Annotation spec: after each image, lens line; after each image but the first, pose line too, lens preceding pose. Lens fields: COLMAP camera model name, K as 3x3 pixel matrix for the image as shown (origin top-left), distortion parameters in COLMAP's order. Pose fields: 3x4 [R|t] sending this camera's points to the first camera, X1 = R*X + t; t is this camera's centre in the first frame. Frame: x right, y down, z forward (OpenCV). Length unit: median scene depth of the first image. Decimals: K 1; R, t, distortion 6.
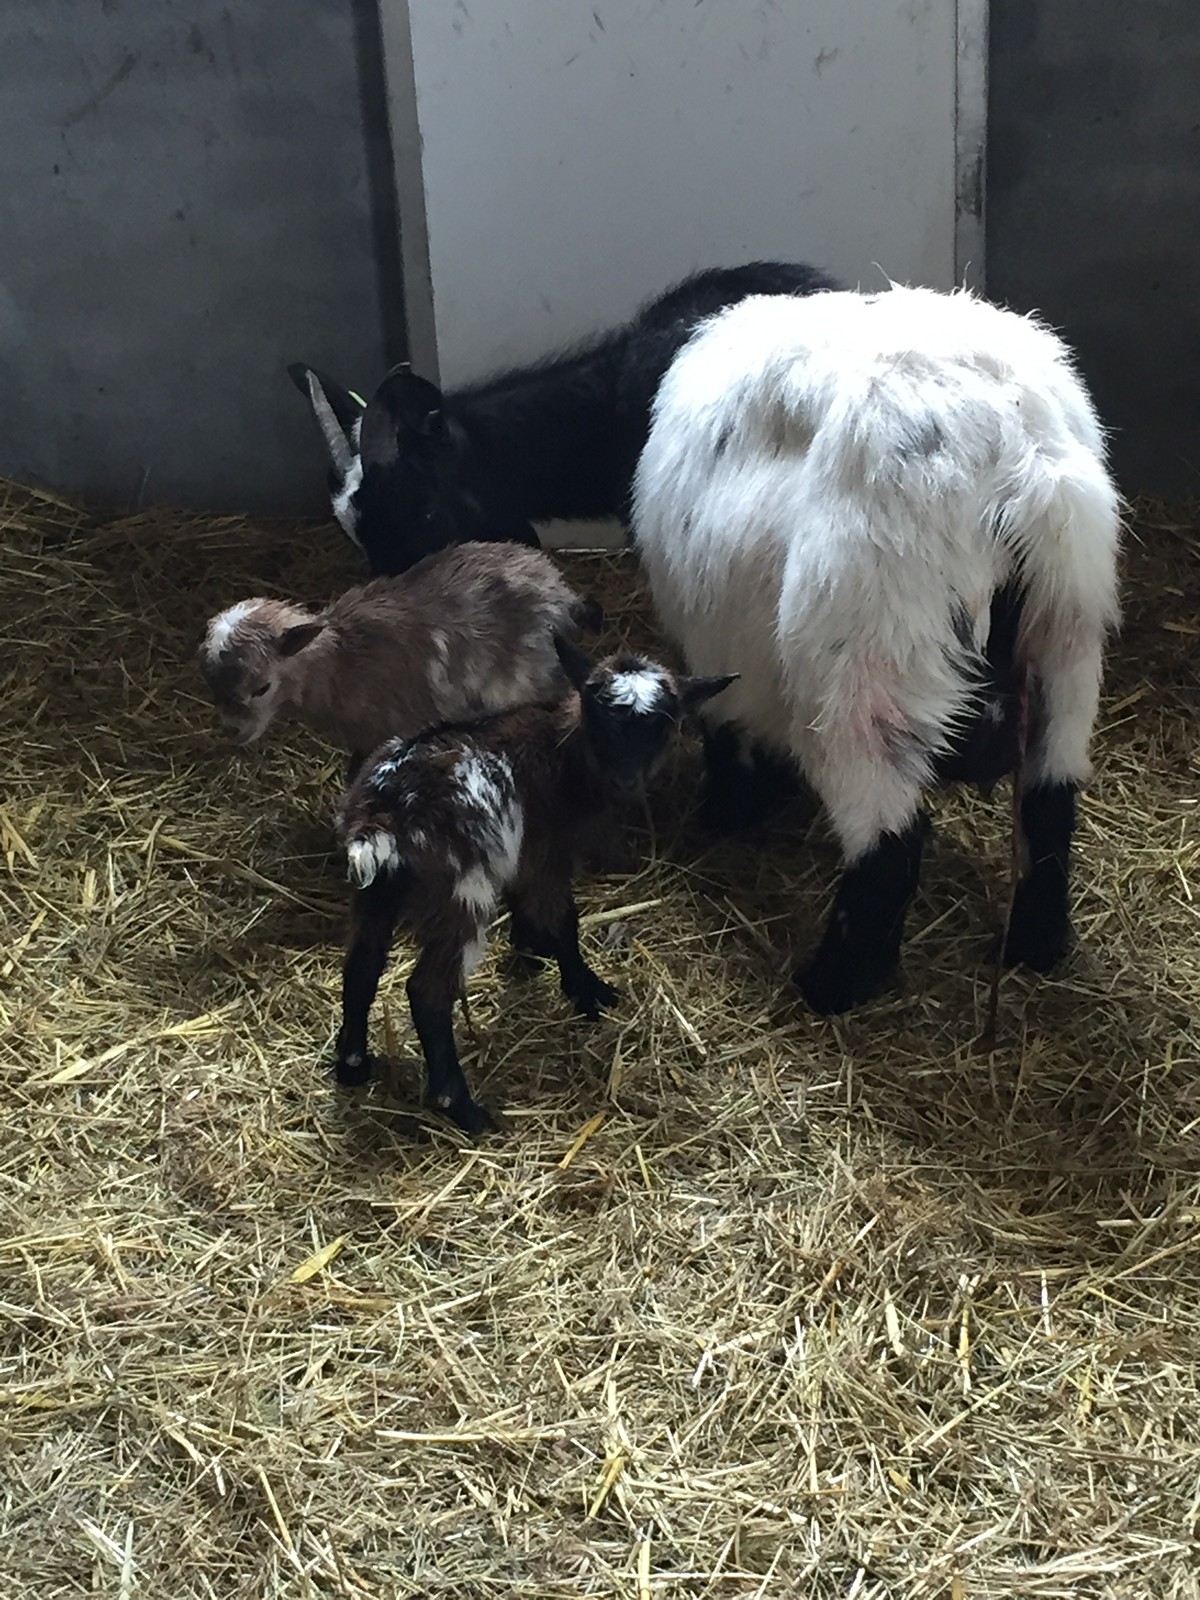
lens RADIAL K [[3076.1, 0, 600.0], [0, 3076.1, 800.0], [0, 0, 1]] dist [0.032792, 0.191298]
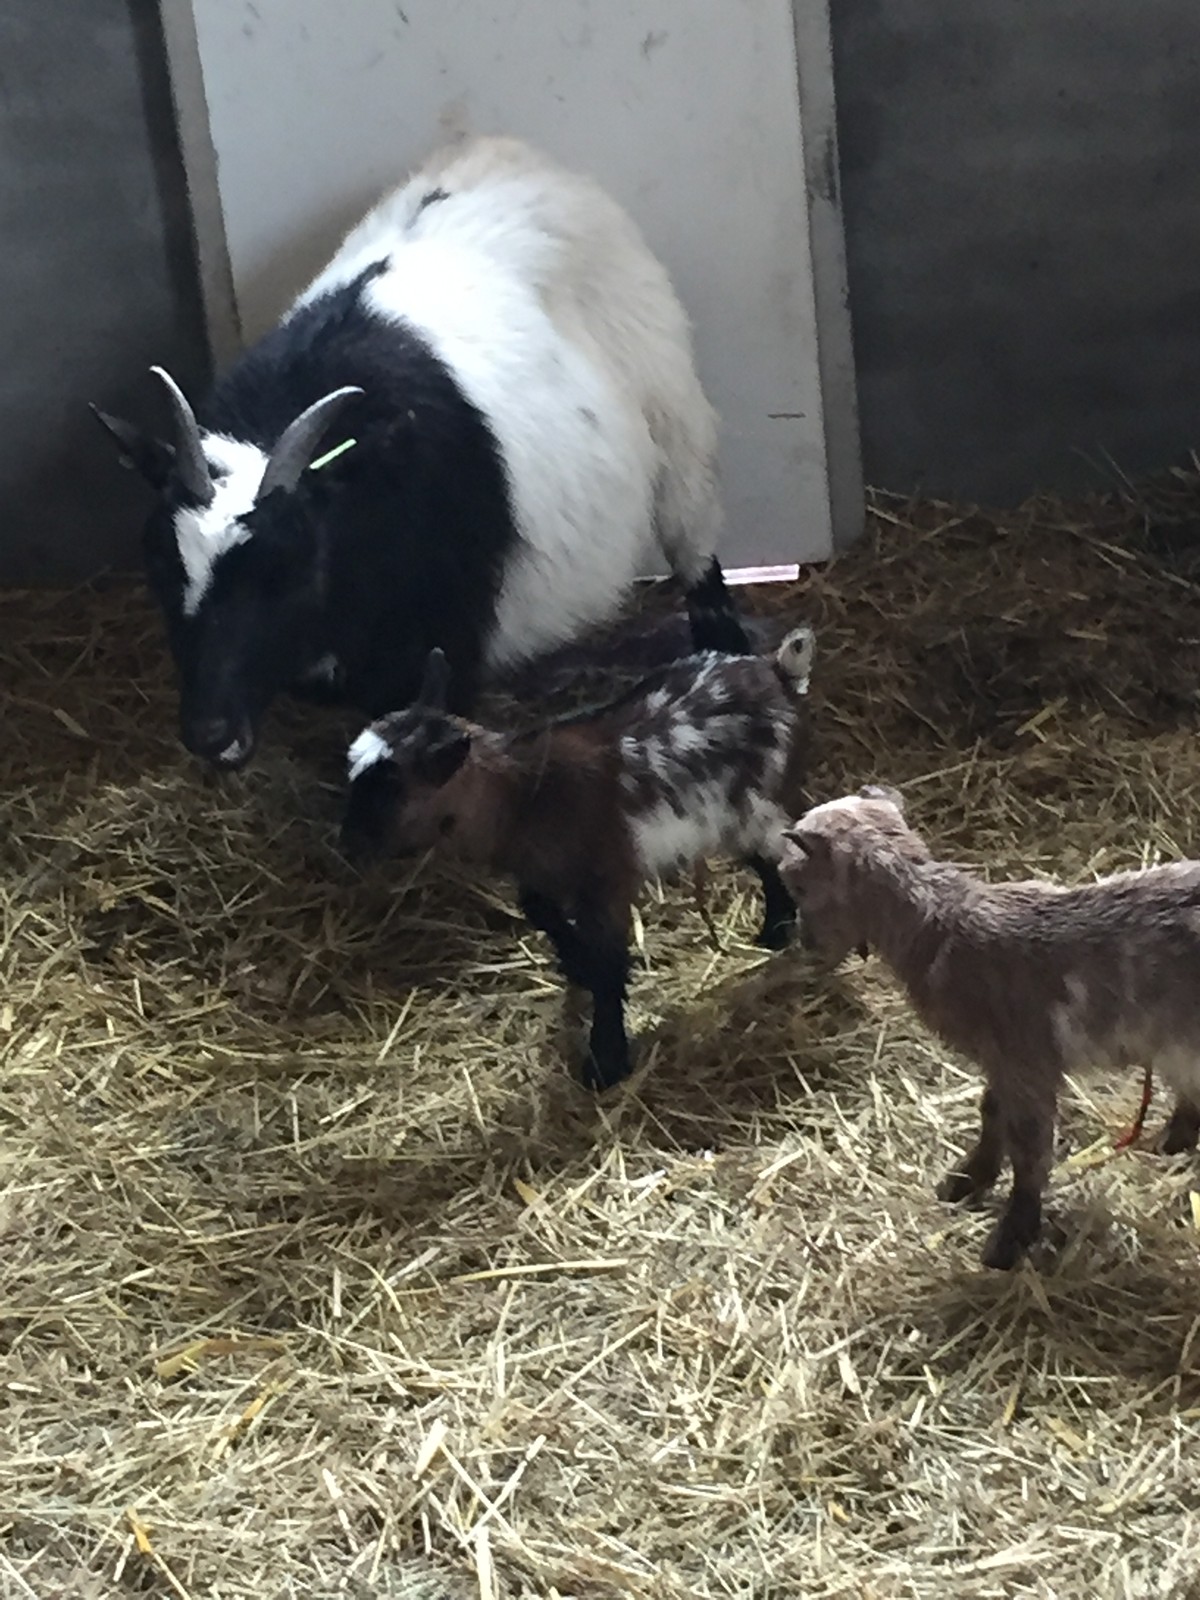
lens RADIAL K [[4115.7, 0, 600.0], [0, 4115.7, 800.0], [0, 0, 1]] dist [0.026277, 0.032582]
pose [[0.996717, -0.068120, 0.043751, -0.011756], [0.069745, 0.996887, -0.036762, 0.027980], [-0.041111, 0.039693, 0.998366, -0.212304]]
